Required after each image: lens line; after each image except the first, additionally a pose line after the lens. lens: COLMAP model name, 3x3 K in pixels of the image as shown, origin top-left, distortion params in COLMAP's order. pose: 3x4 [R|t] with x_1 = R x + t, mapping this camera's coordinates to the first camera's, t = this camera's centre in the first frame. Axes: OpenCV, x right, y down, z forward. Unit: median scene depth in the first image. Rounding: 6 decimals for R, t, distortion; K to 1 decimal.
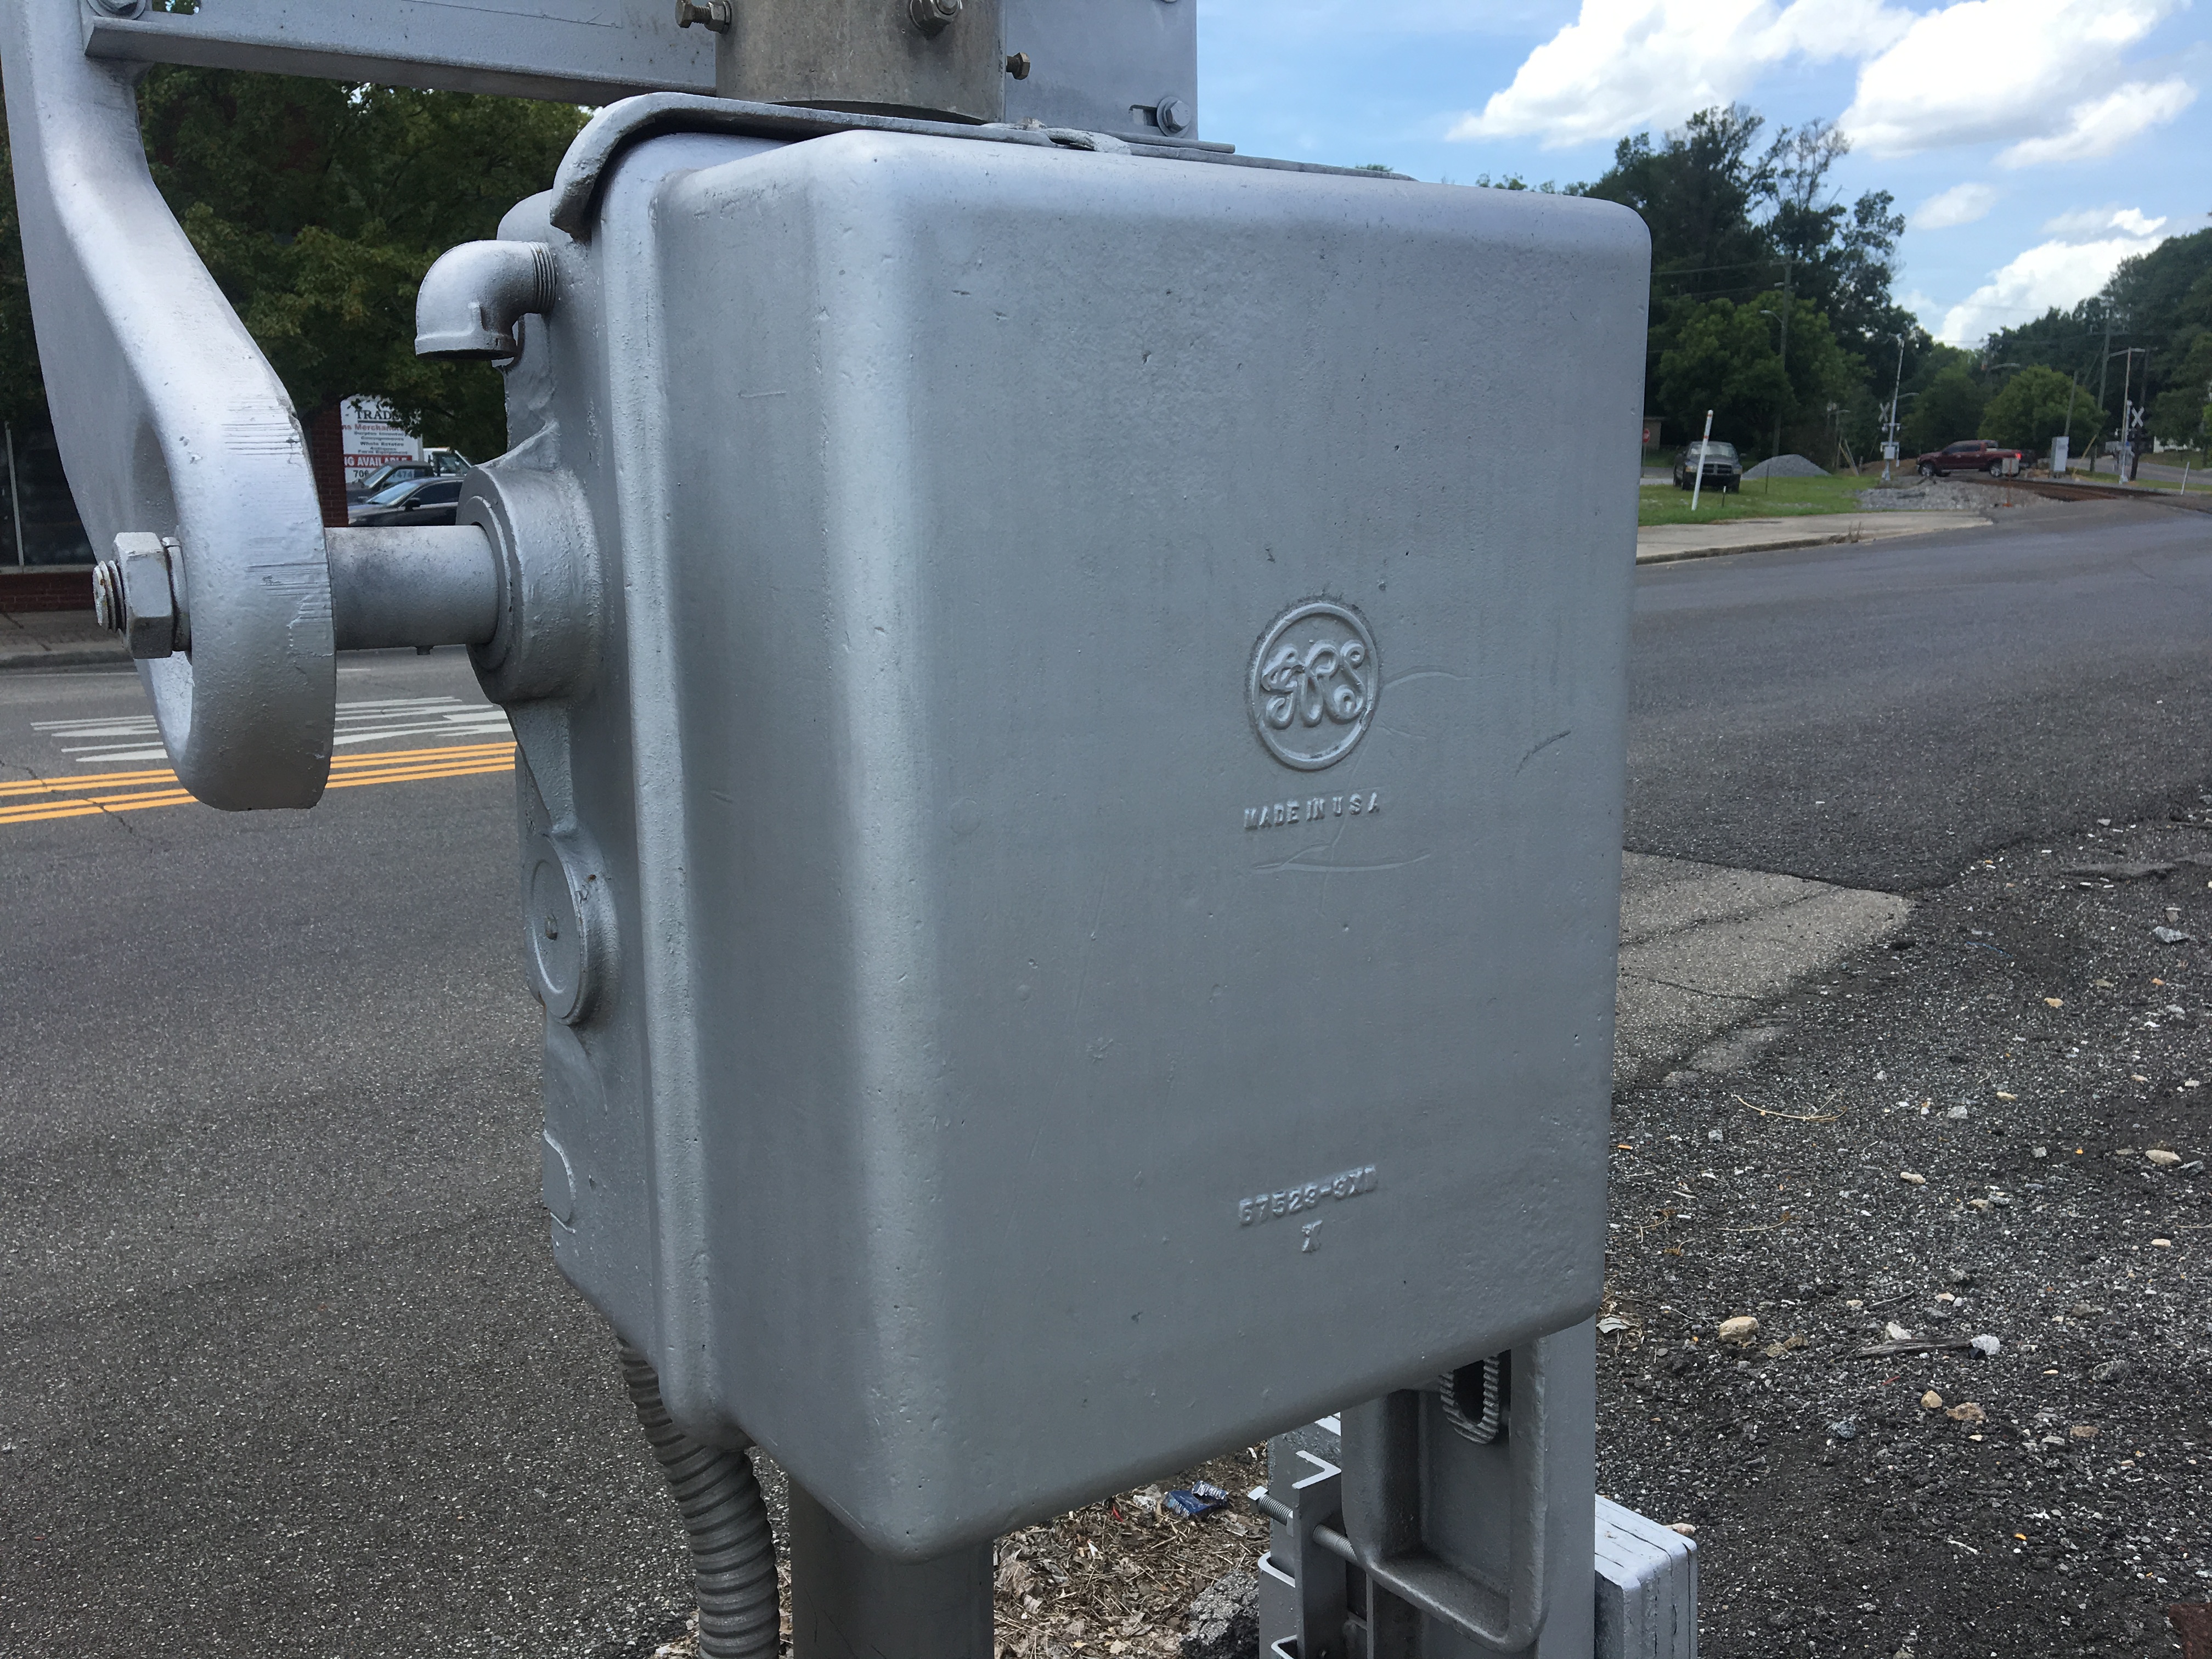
lens RADIAL K [[1896.1, 0, 1082.9], [0, 1896.1, 836.0], [0, 0, 1]] dist [0.072937, -0.096090]
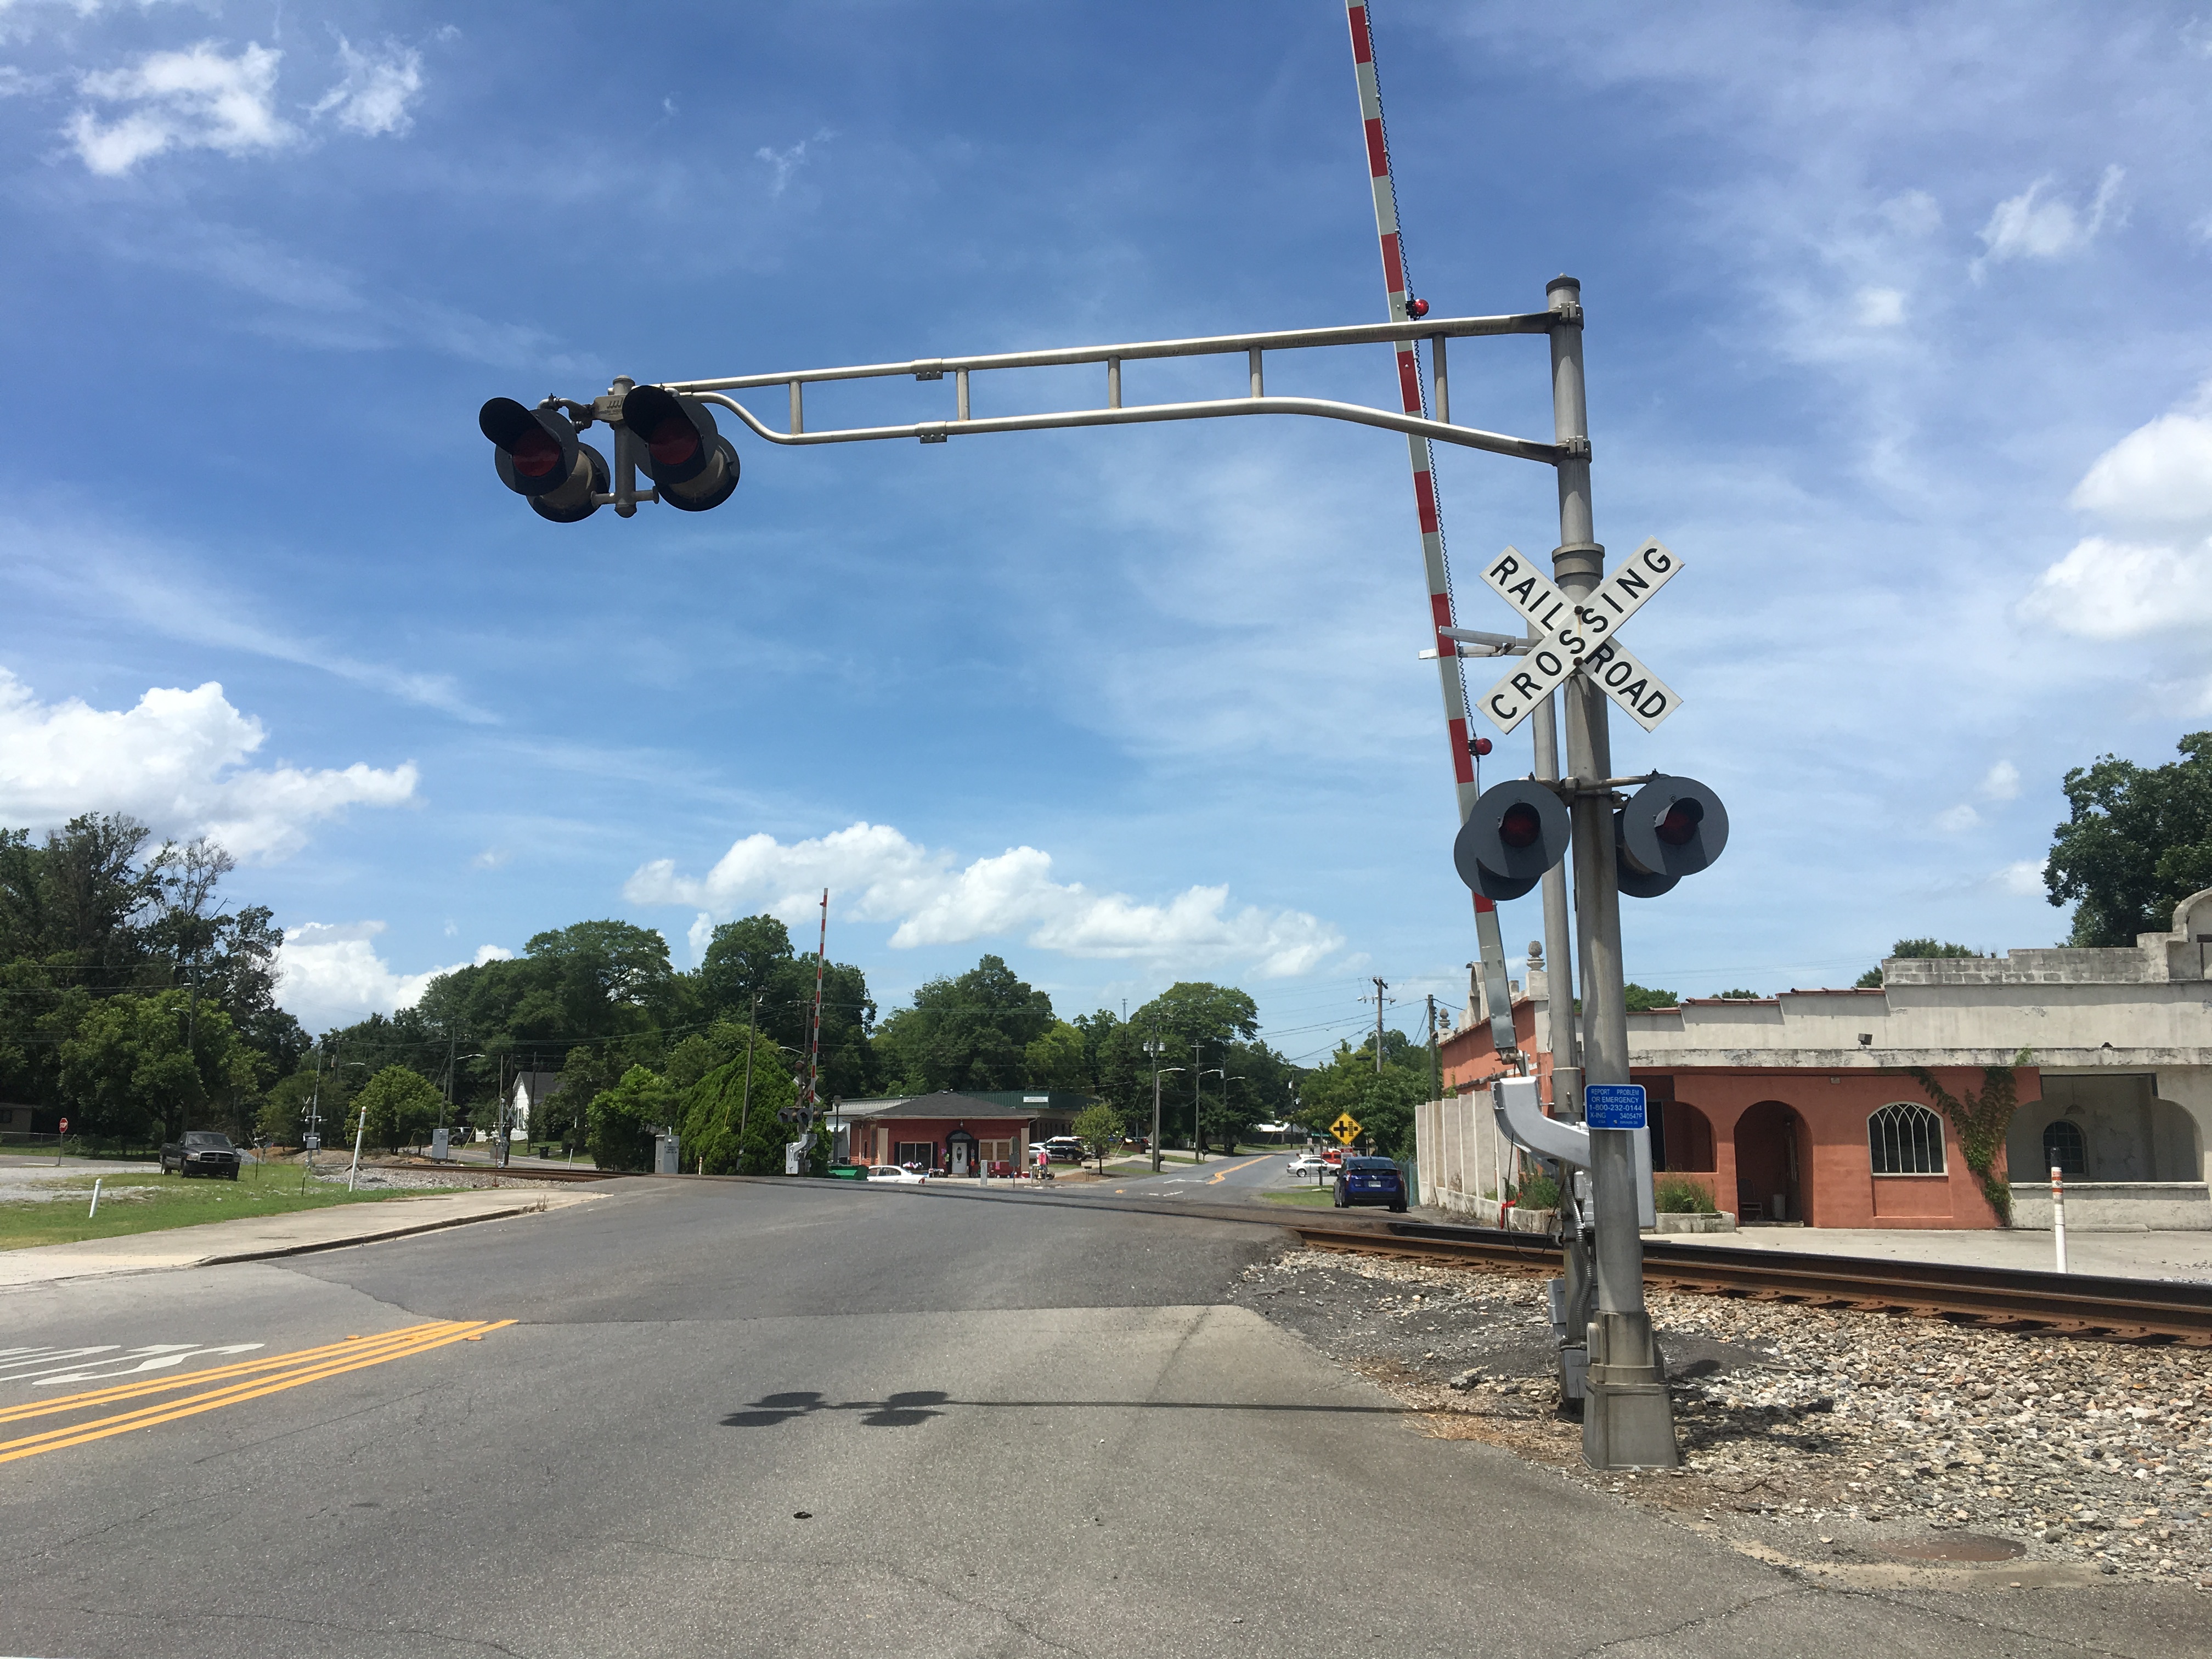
lens RADIAL K [[1896.1, 0, 1116.6], [0, 1896.1, 826.8], [0, 0, 1]] dist [0.072937, -0.096090]
pose [[0.657749, 0.122898, 0.743144, -0.112129], [0.146518, 0.946879, -0.286273, 0.009982], [-0.738850, 0.297180, 0.604802, -0.053293]]
